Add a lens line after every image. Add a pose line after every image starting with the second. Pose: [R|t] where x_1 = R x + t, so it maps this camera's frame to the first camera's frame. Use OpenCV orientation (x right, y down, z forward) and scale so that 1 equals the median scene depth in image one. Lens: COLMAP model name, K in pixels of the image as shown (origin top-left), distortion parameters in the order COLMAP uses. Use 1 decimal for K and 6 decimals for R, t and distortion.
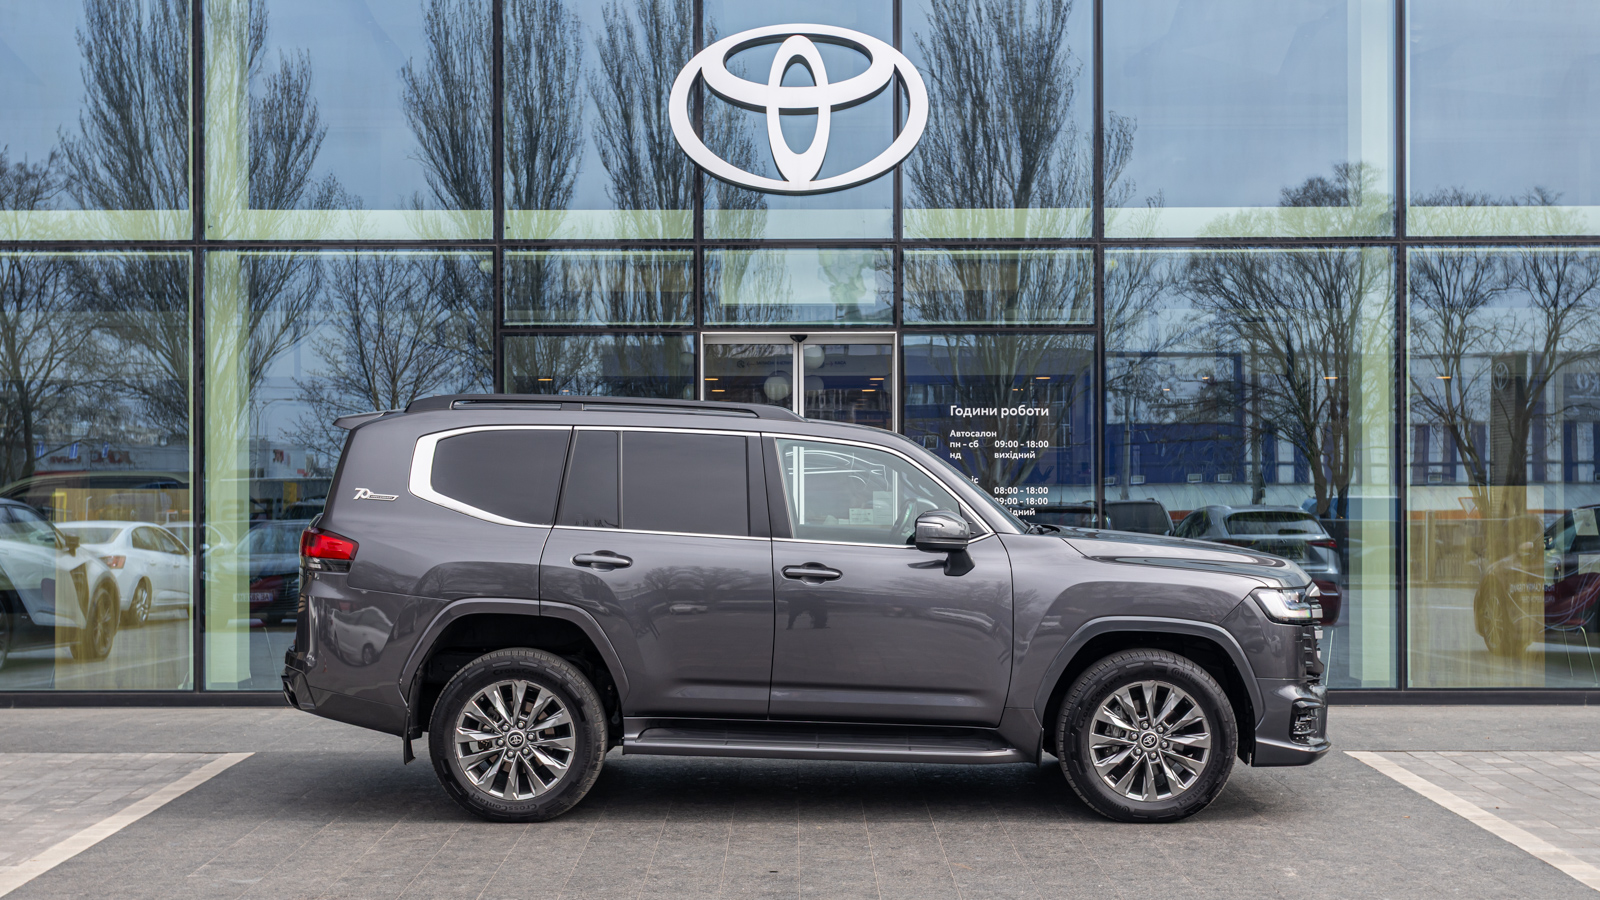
lens RADIAL K [[1800.9, 0, 792.4], [0, 1800.9, 494.9], [0, 0, 1]] dist [0.004035, 0.000825]
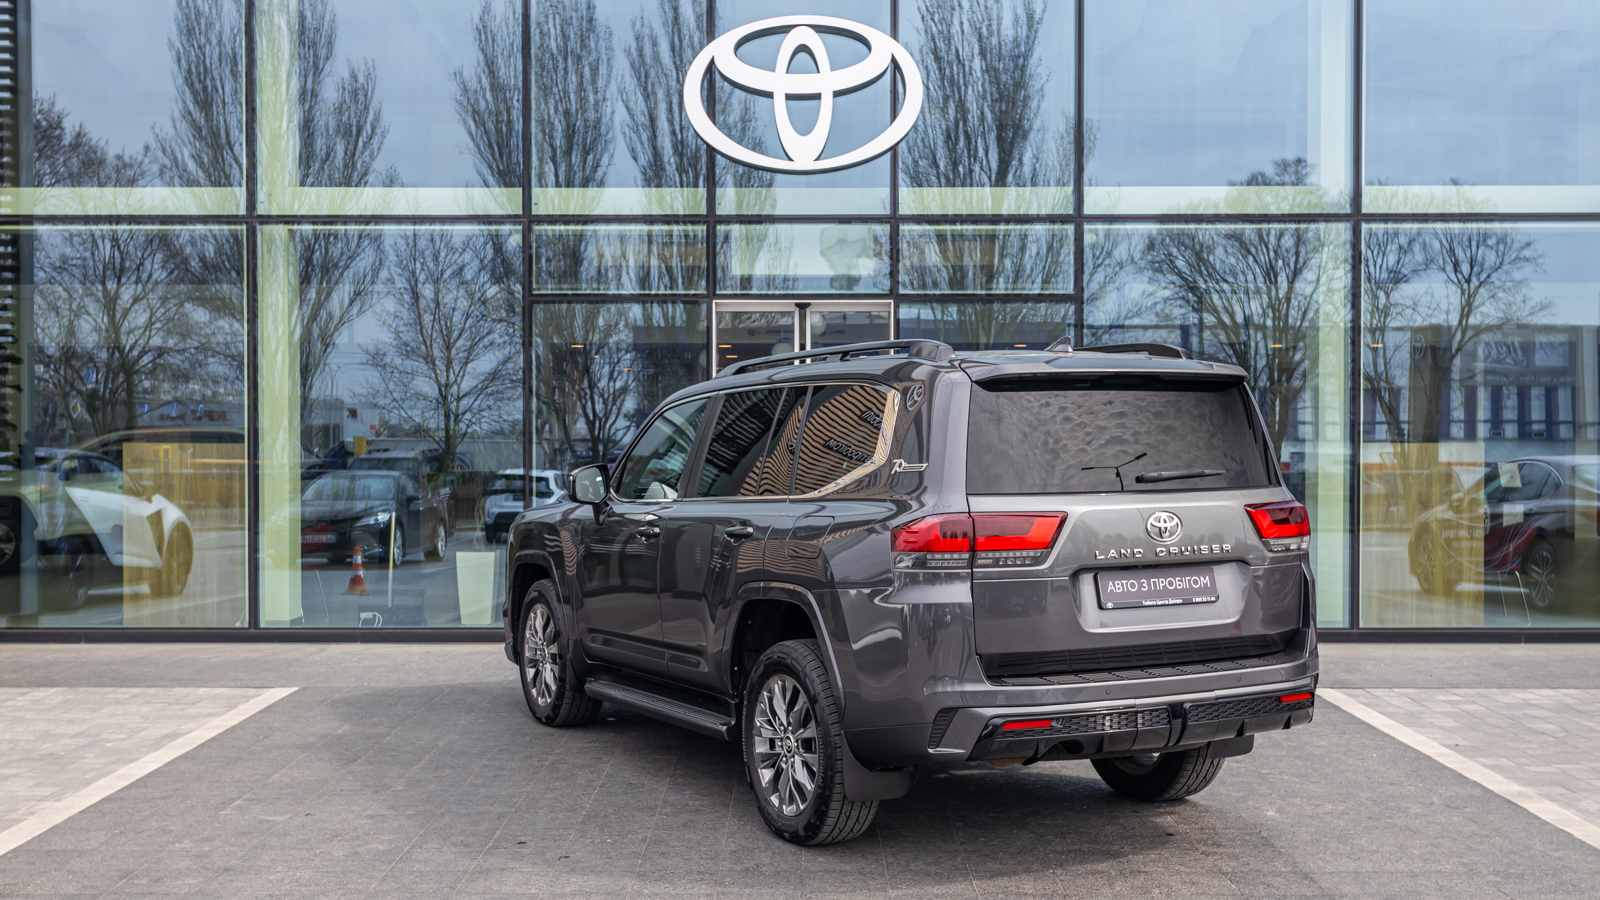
lens RADIAL K [[1800.9, 0, 792.4], [0, 1800.9, 494.9], [0, 0, 1]] dist [0.004035, 0.000825]
pose [[0.999996, 0.001890, -0.001968, -0.000772], [-0.001843, 0.999717, 0.023719, 0.002156], [0.002013, -0.023715, 0.999717, -0.141224]]
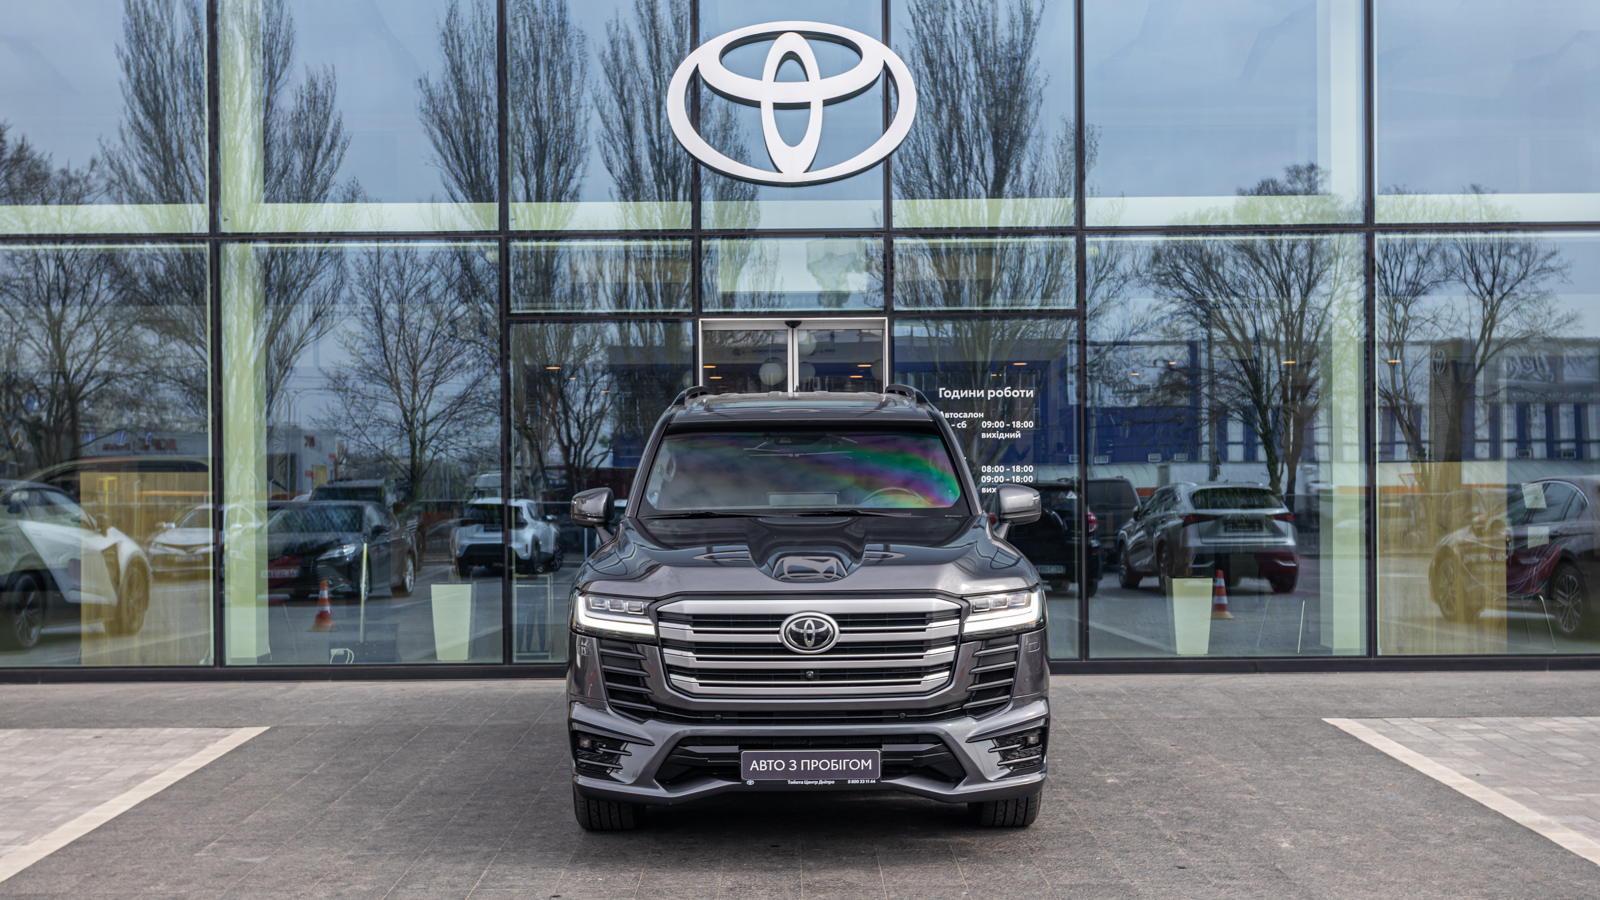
lens RADIAL K [[1841.3, 0, 806.6], [0, 1841.3, 492.8], [0, 0, 1]] dist [0.003125, -0.001541]
pose [[0.999962, -0.005955, 0.006369, 0.005857], [0.005889, 0.999928, 0.010455, -0.000642], [-0.006431, -0.010417, 0.999925, -0.102012]]
